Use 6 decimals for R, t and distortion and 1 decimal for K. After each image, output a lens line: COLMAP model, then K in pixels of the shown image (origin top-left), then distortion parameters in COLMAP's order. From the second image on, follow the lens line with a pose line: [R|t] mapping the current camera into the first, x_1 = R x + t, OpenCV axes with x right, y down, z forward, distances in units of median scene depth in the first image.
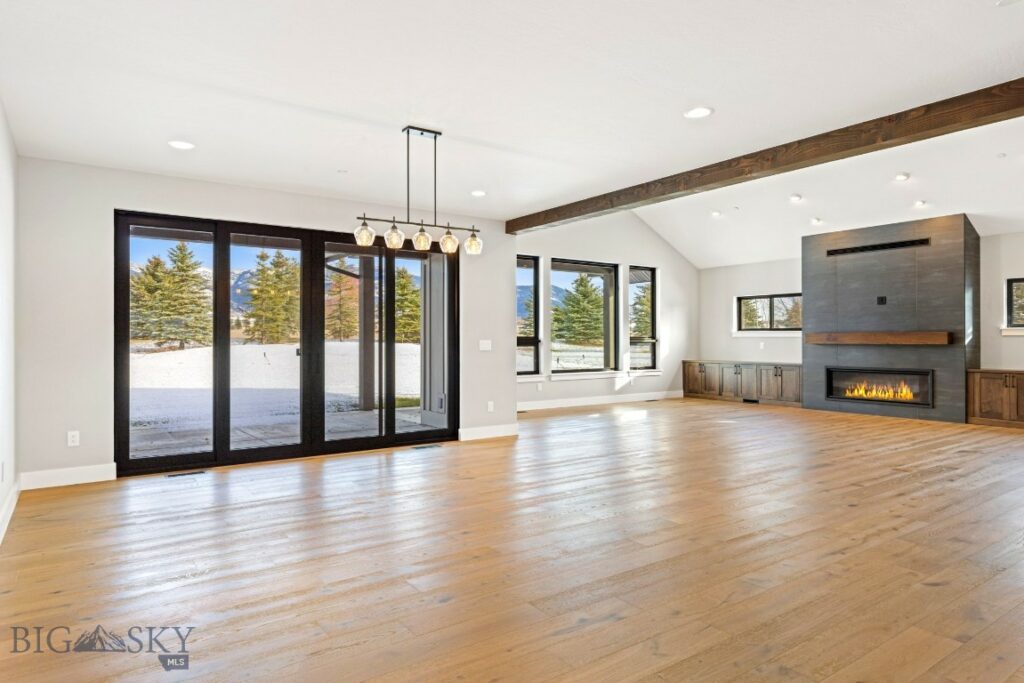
lens RADIAL K [[620.9, 0, 512.0], [0, 620.9, 341.5], [0, 0, 1]] dist [0.000521, 0.000251]
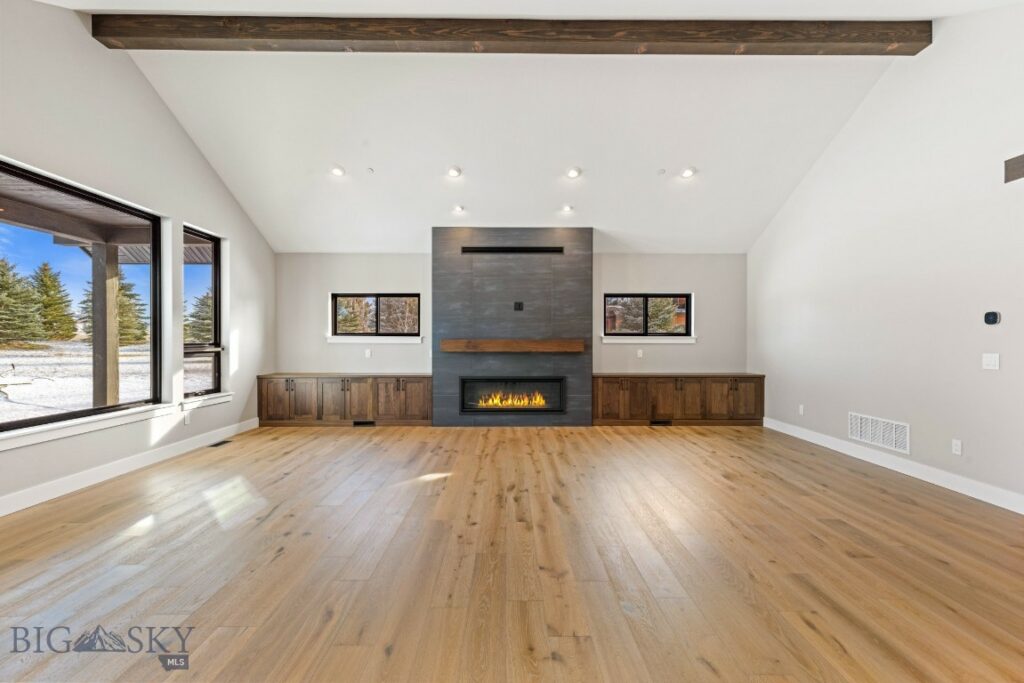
lens RADIAL K [[455.7, 0, 512.0], [0, 455.7, 341.5], [0, 0, 1]] dist [0.023563, 0.000070]
pose [[0.576371, -0.000092, 0.817188, 0.012732], [0.000905, 0.999999, -0.000525, -0.010011], [-0.817187, 0.001042, 0.576371, 0.543072]]
